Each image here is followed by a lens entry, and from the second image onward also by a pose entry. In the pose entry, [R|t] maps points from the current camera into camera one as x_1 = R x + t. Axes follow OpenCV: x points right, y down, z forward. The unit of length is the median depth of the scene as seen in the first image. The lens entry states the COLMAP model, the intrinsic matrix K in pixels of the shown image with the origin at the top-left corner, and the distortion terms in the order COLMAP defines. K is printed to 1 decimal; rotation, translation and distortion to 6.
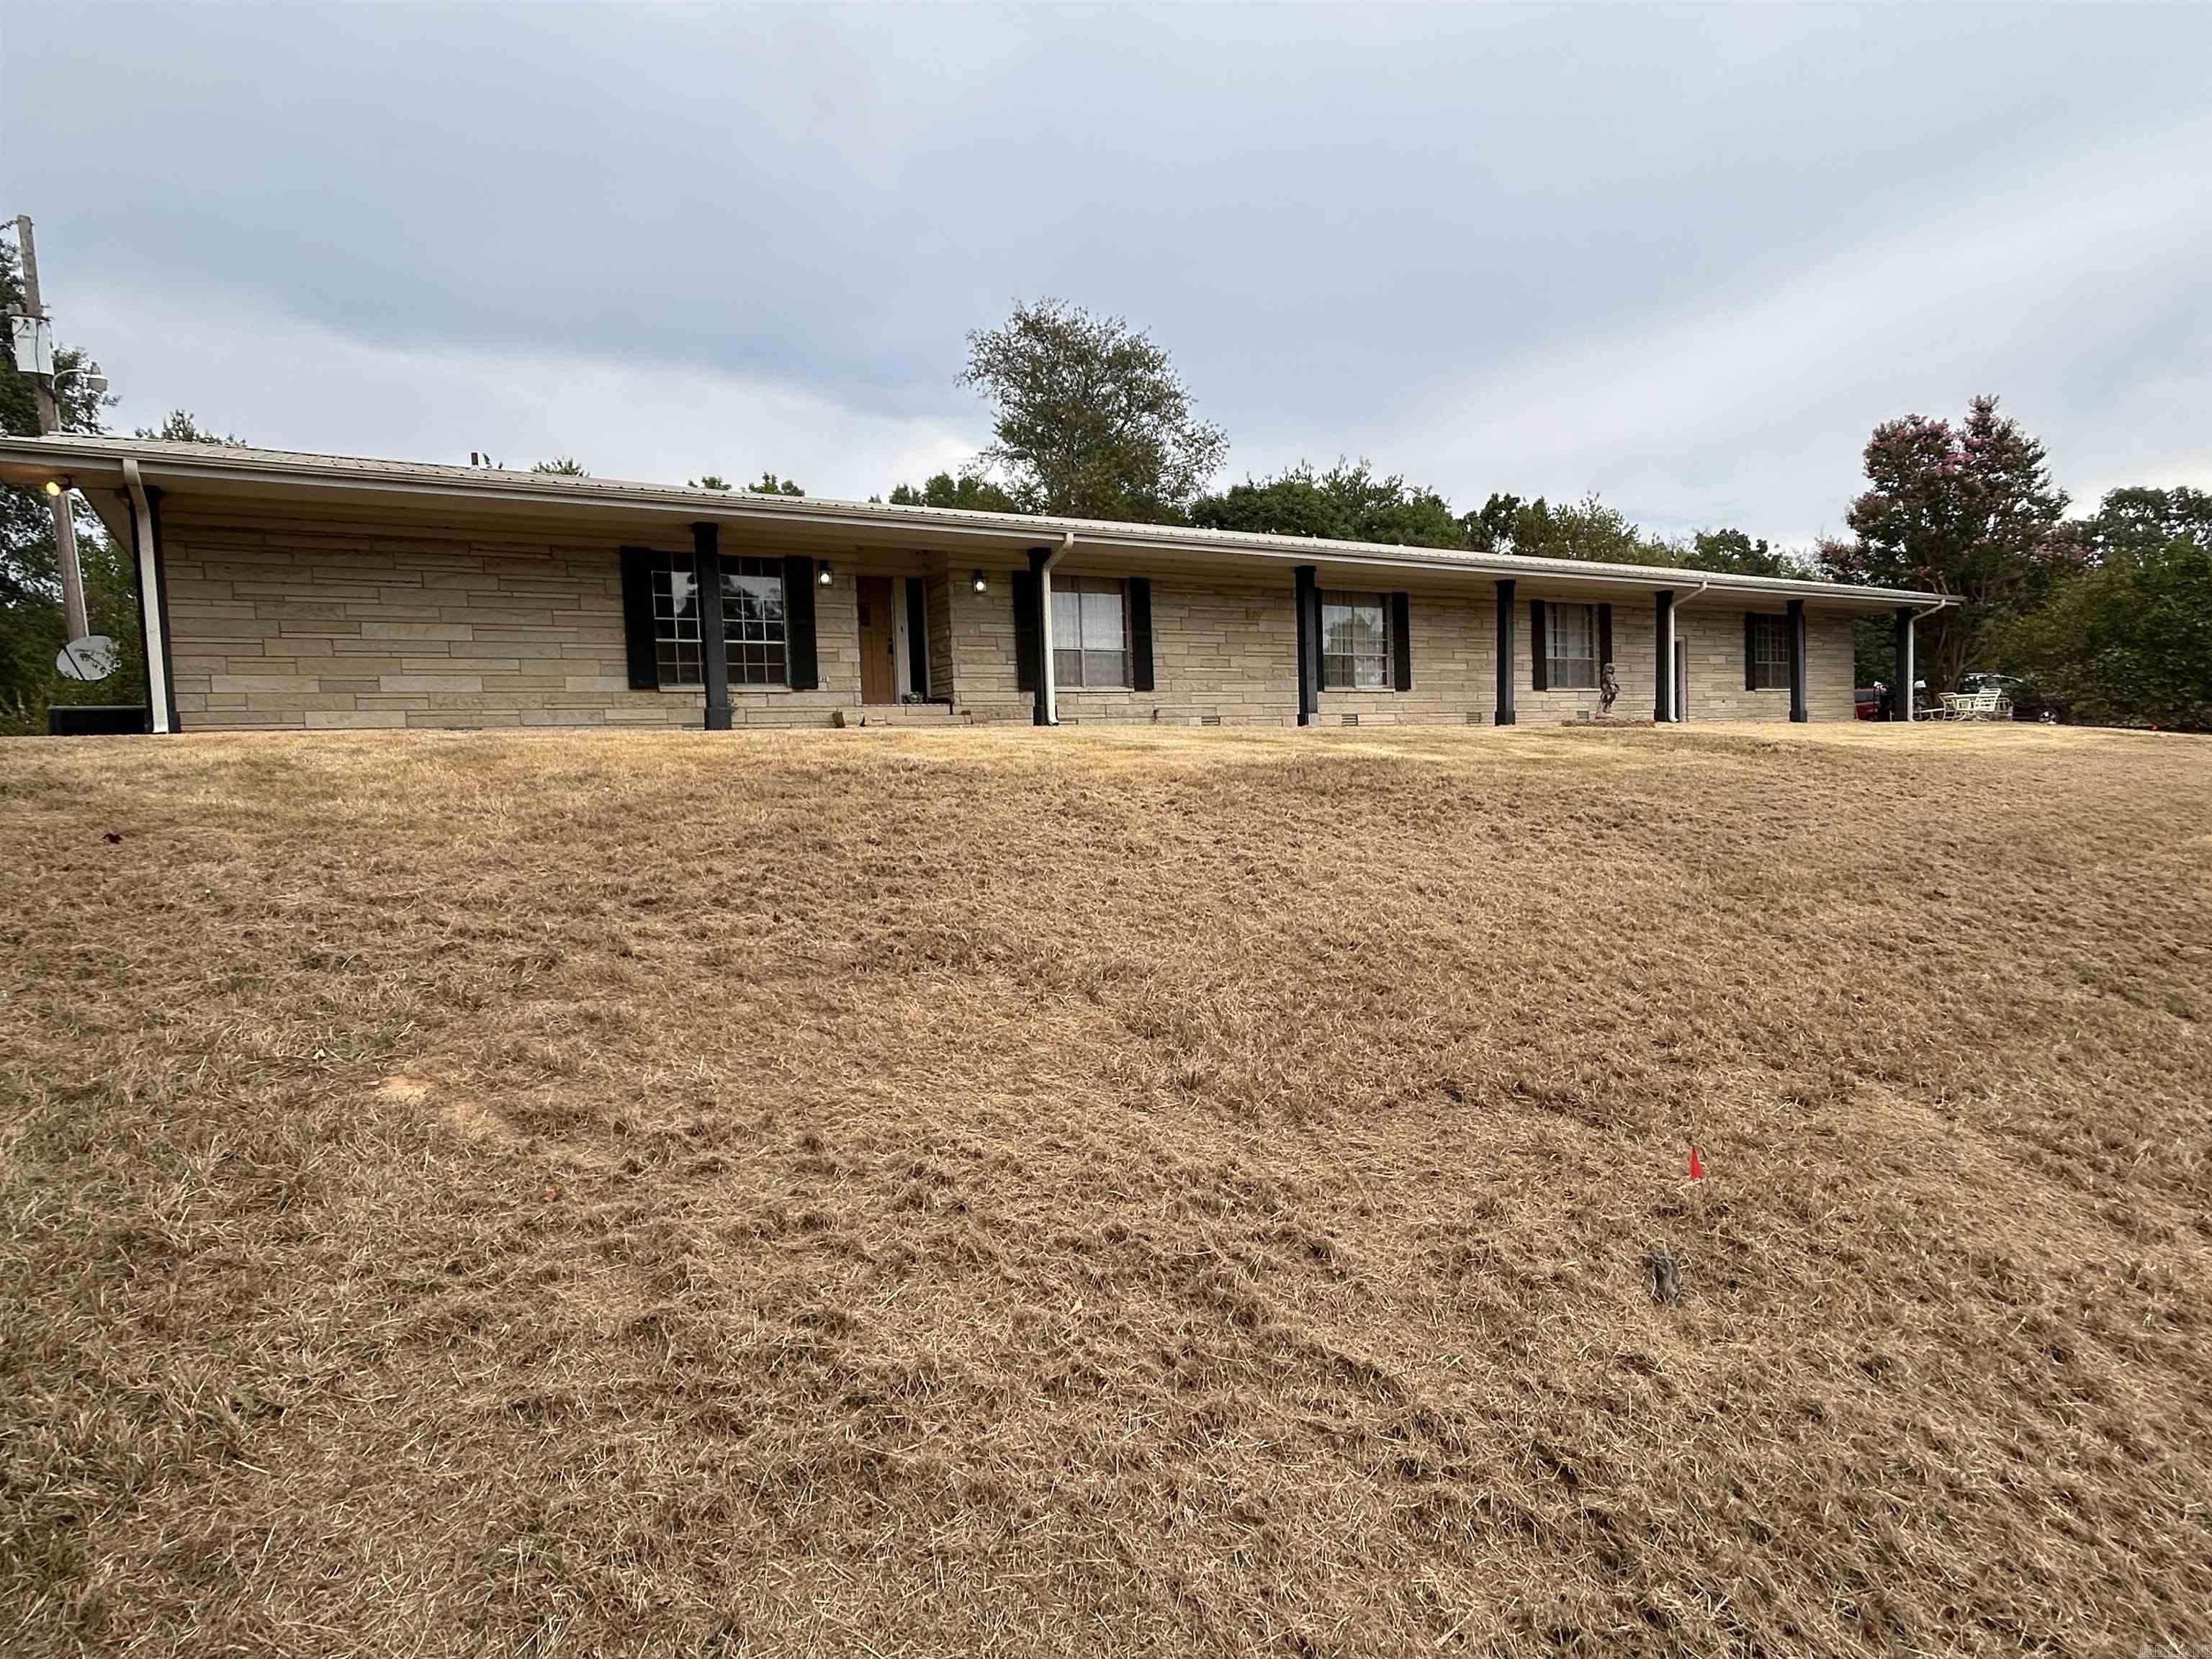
lens RADIAL K [[1202.7, 0, 1106.0], [0, 1202.7, 829.5], [0, 0, 1]] dist [-0.003525, 0.000488]
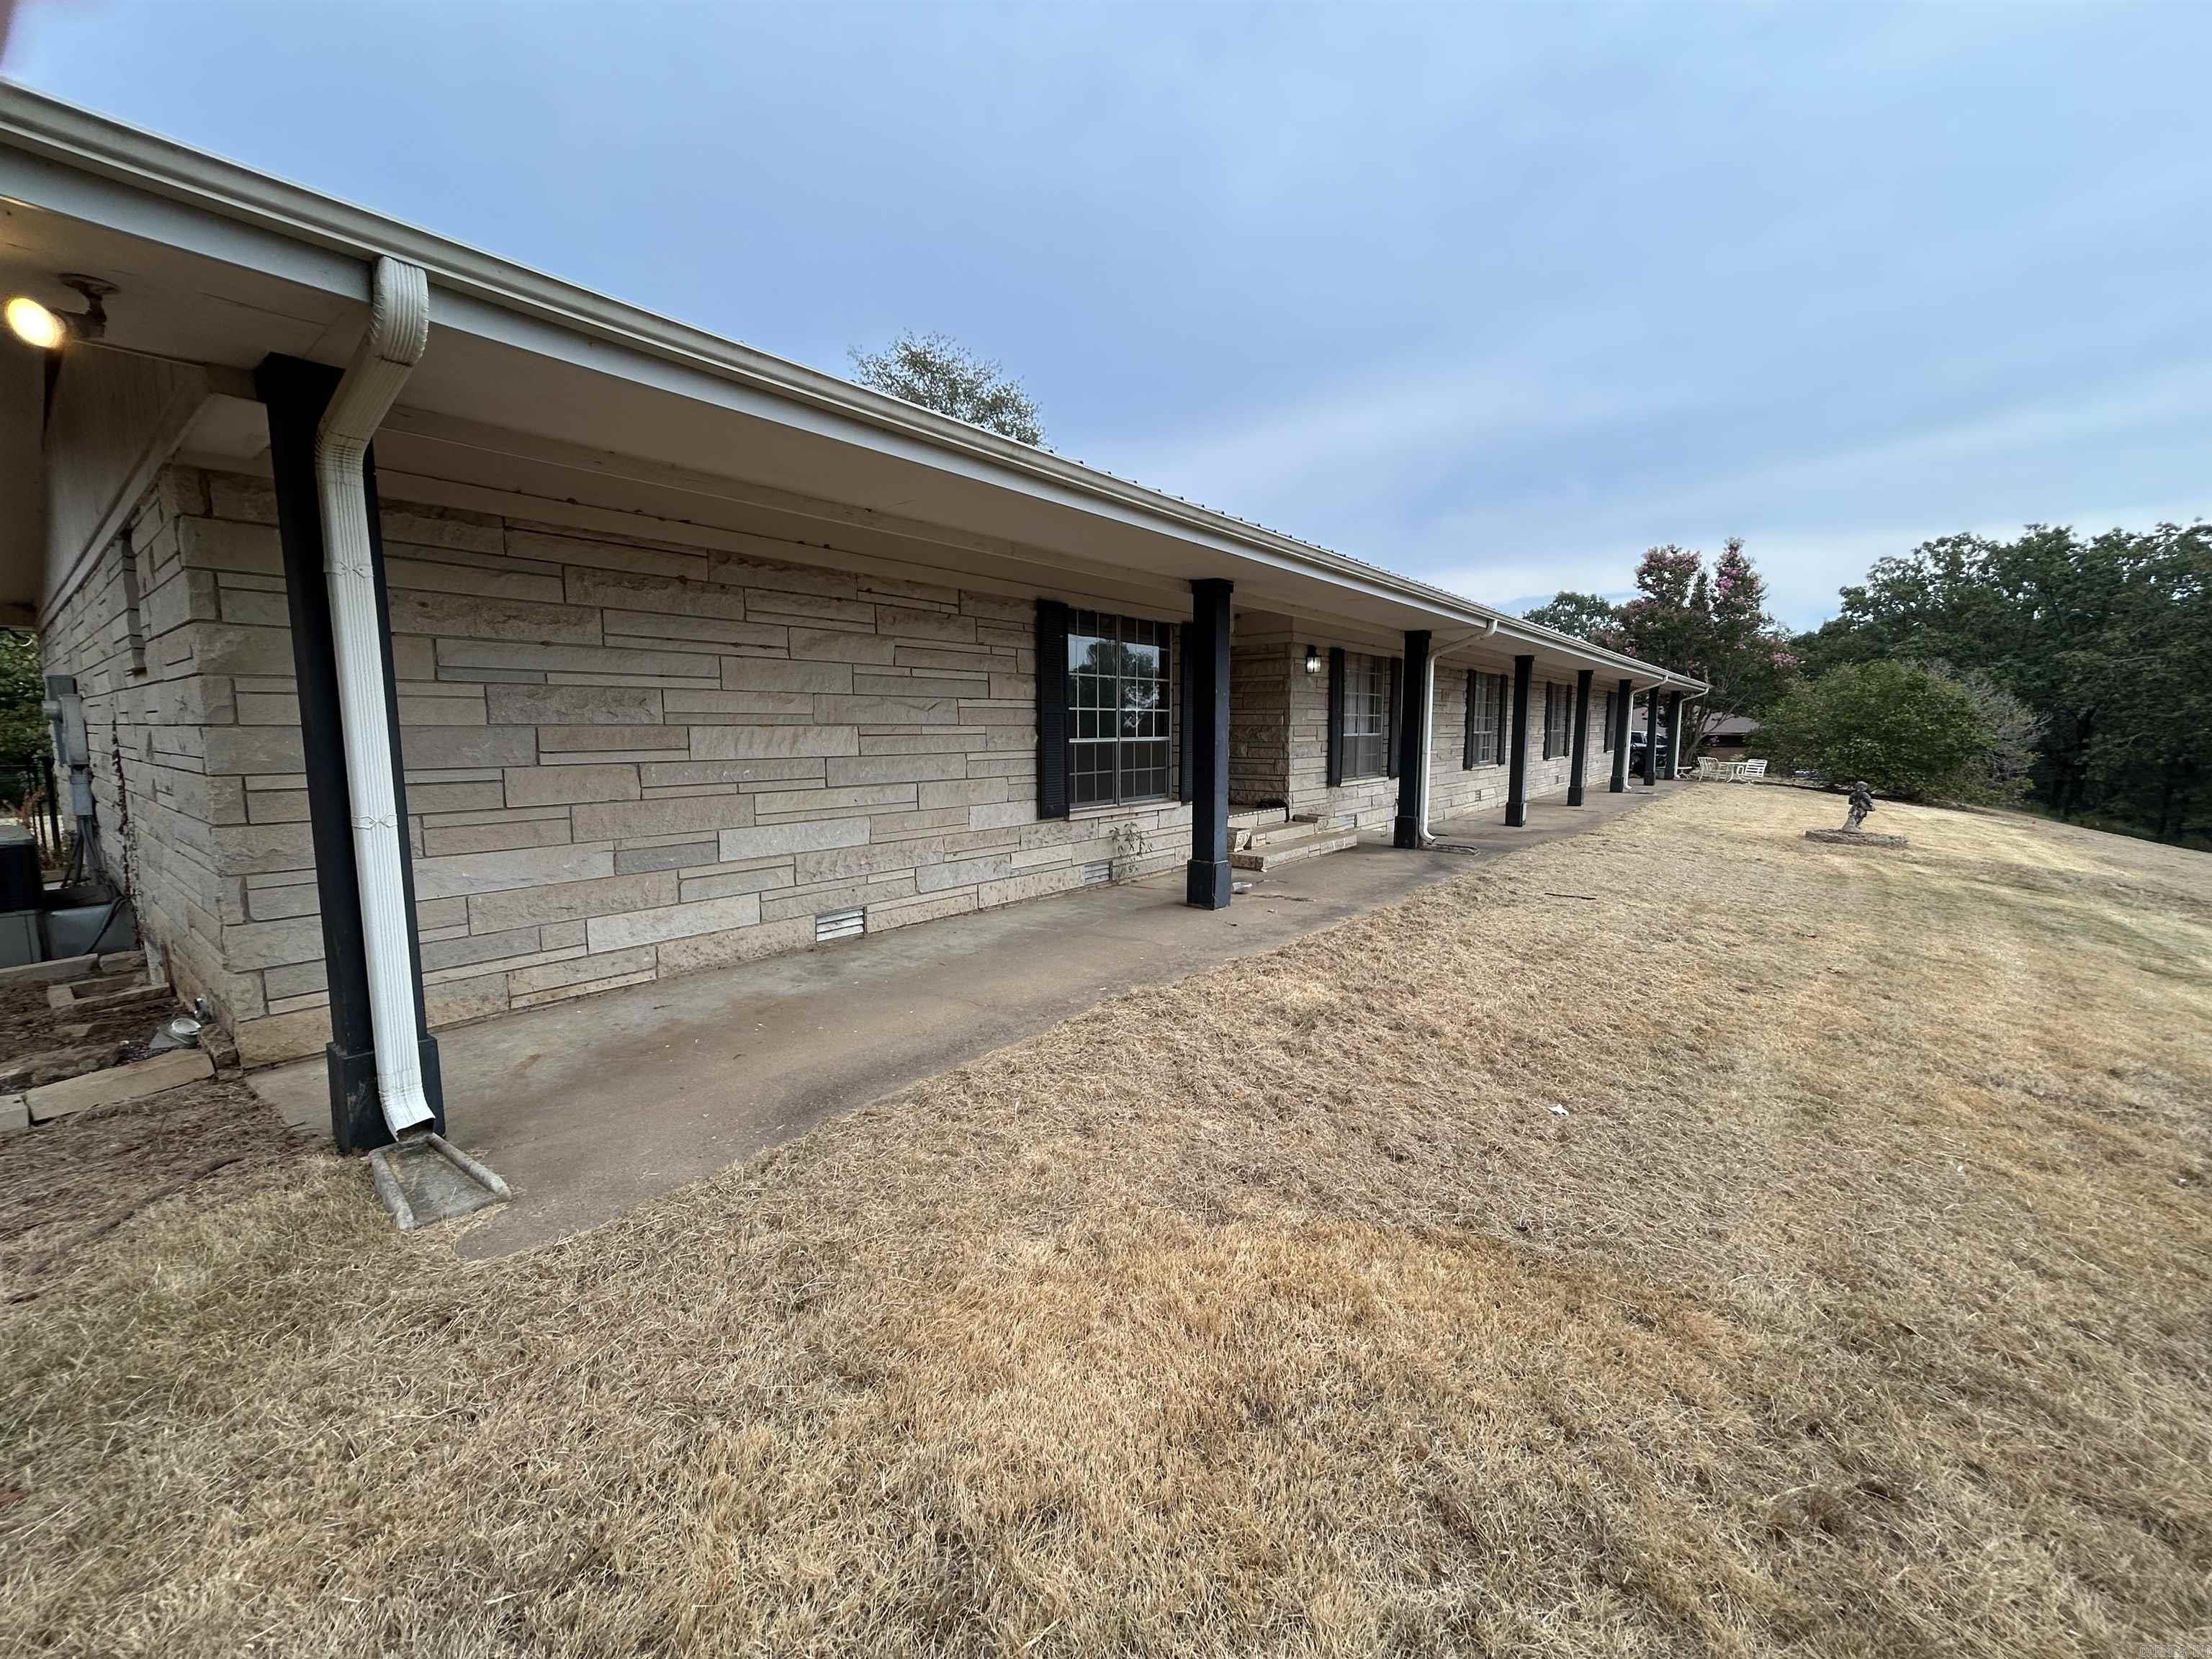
lens RADIAL K [[888.5, 0, 1106.0], [0, 888.5, 829.5], [0, 0, 1]] dist [-0.001668, -0.000018]
pose [[0.937791, -0.002889, 0.347189, -0.531415], [-0.016630, 0.998444, 0.053227, -0.138213], [-0.346803, -0.055689, 0.936283, 0.538778]]
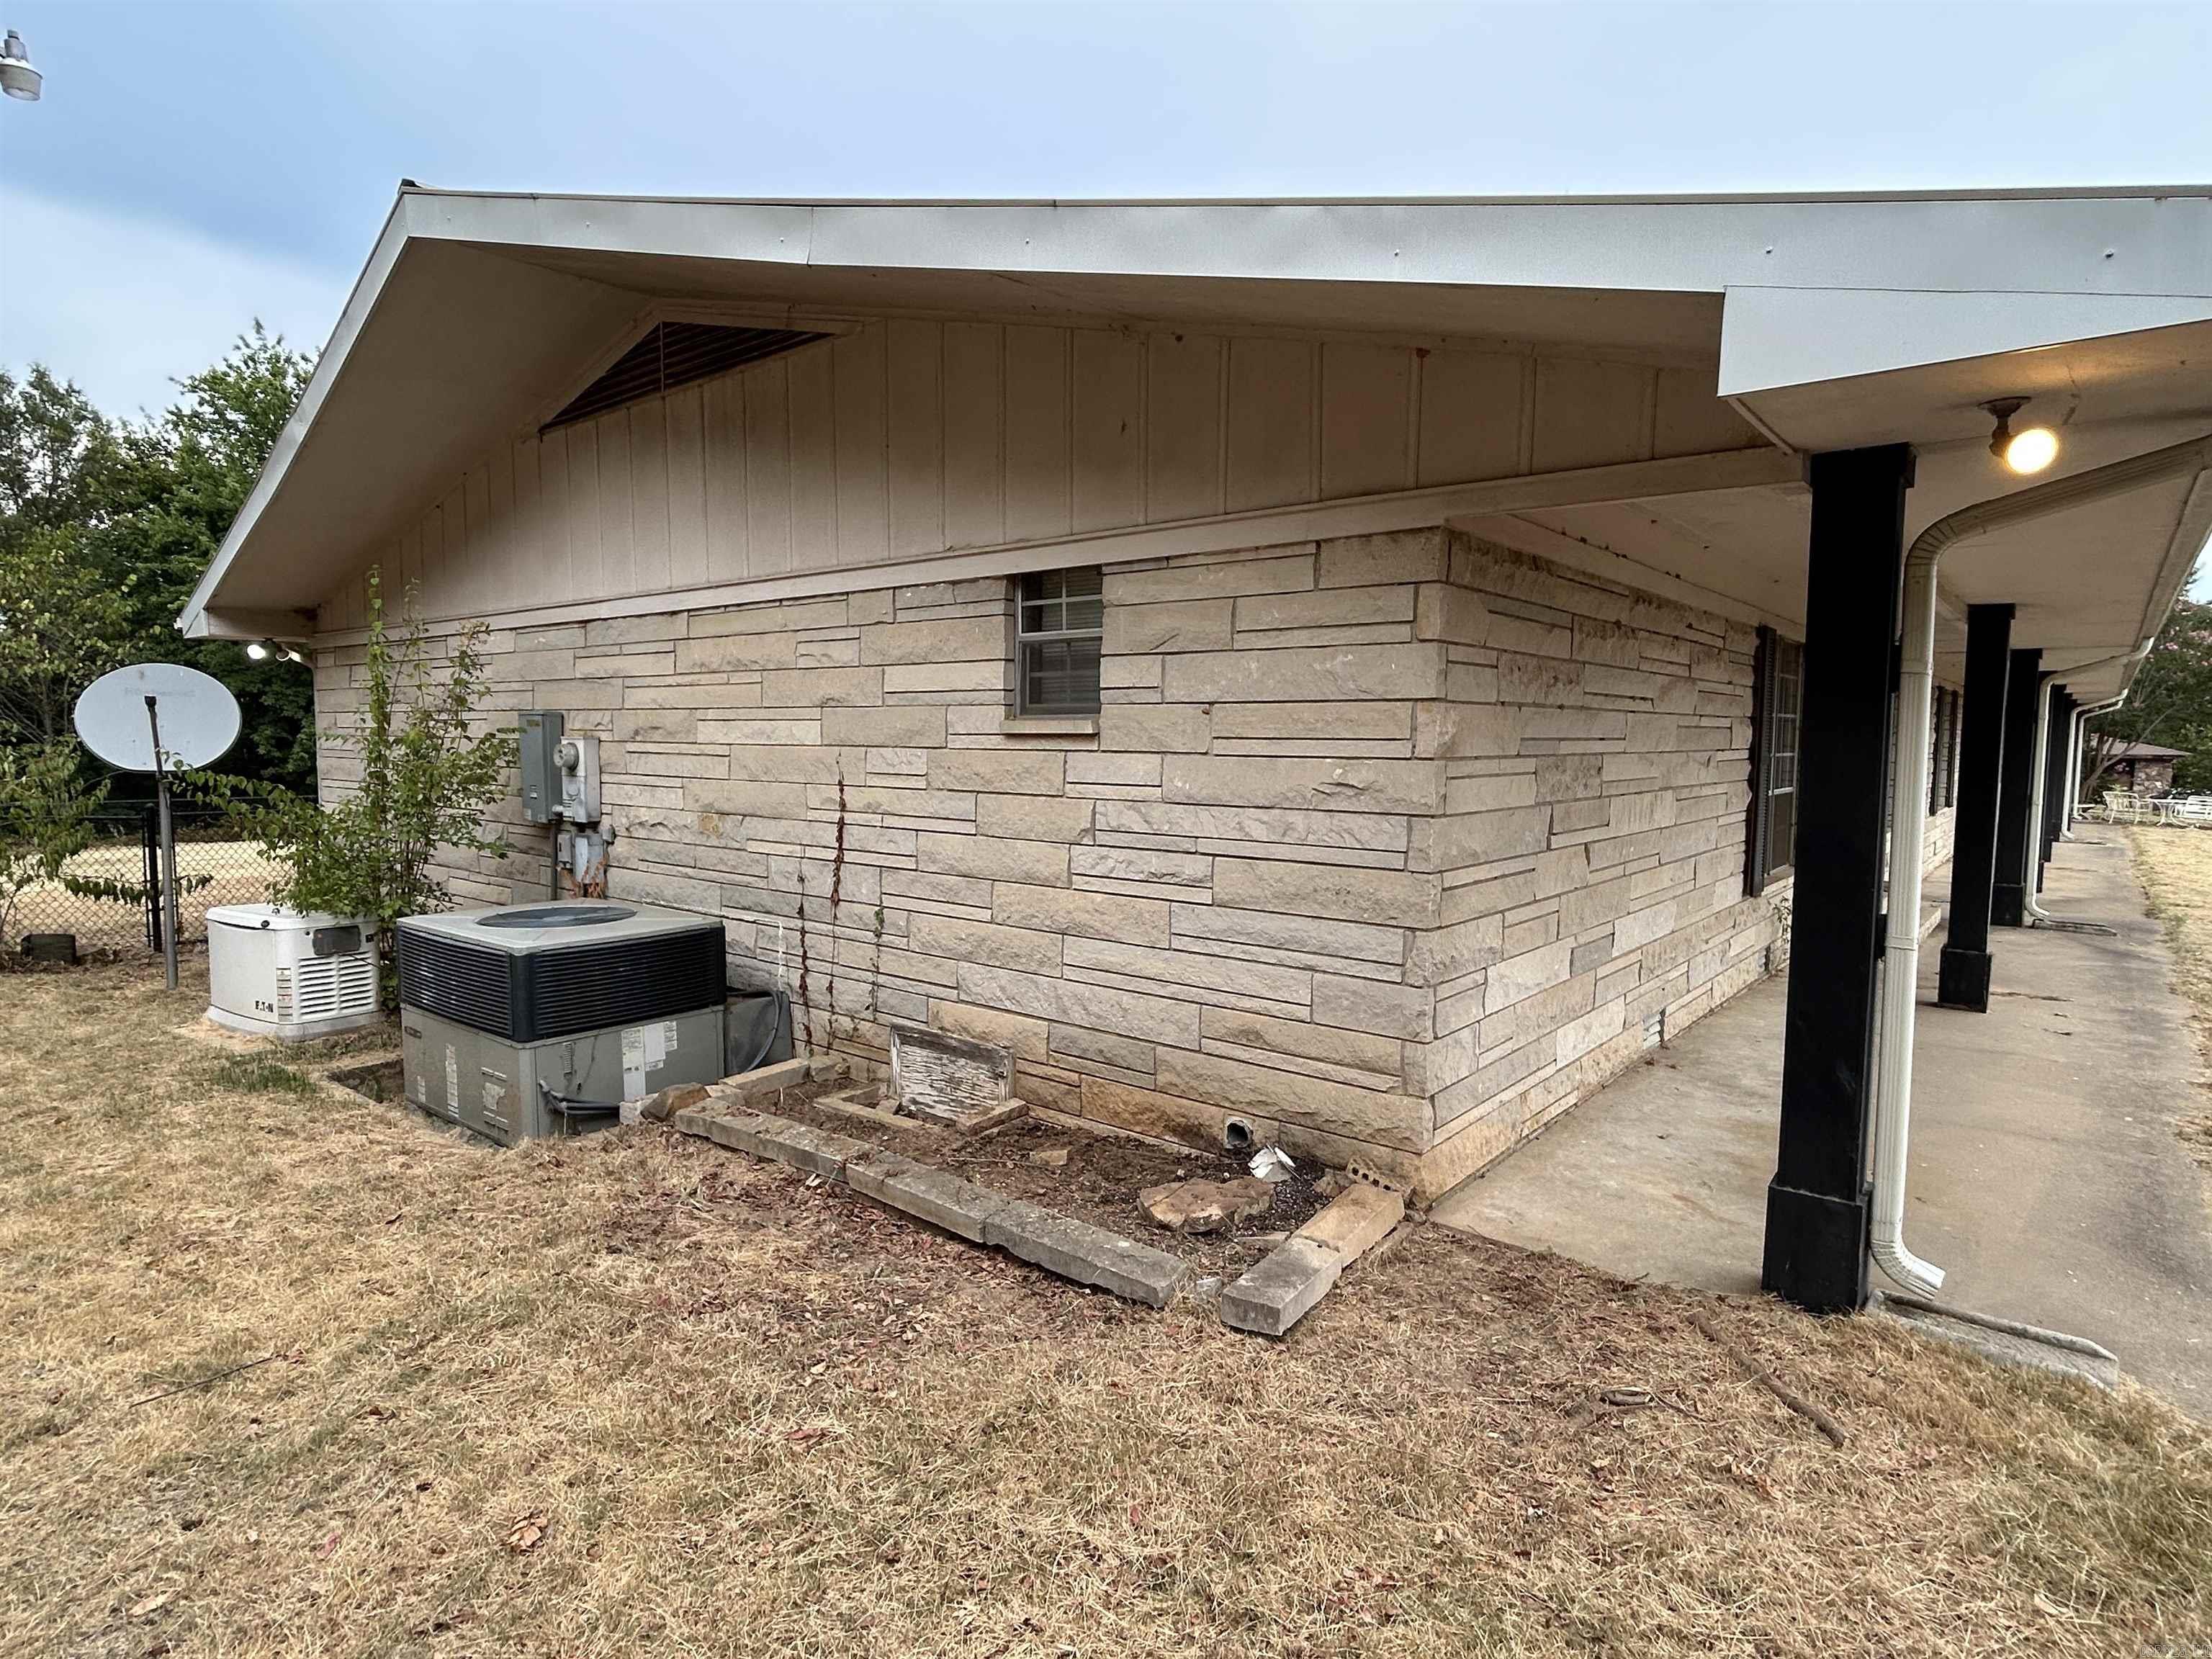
lens RADIAL K [[1202.7, 0, 1106.0], [0, 1202.7, 829.5], [0, 0, 1]] dist [-0.003525, 0.000488]
pose [[0.944402, 0.016510, 0.328377, -0.834976], [-0.023645, 0.999563, 0.017746, -0.149346], [-0.327940, -0.024524, 0.944380, 0.601746]]
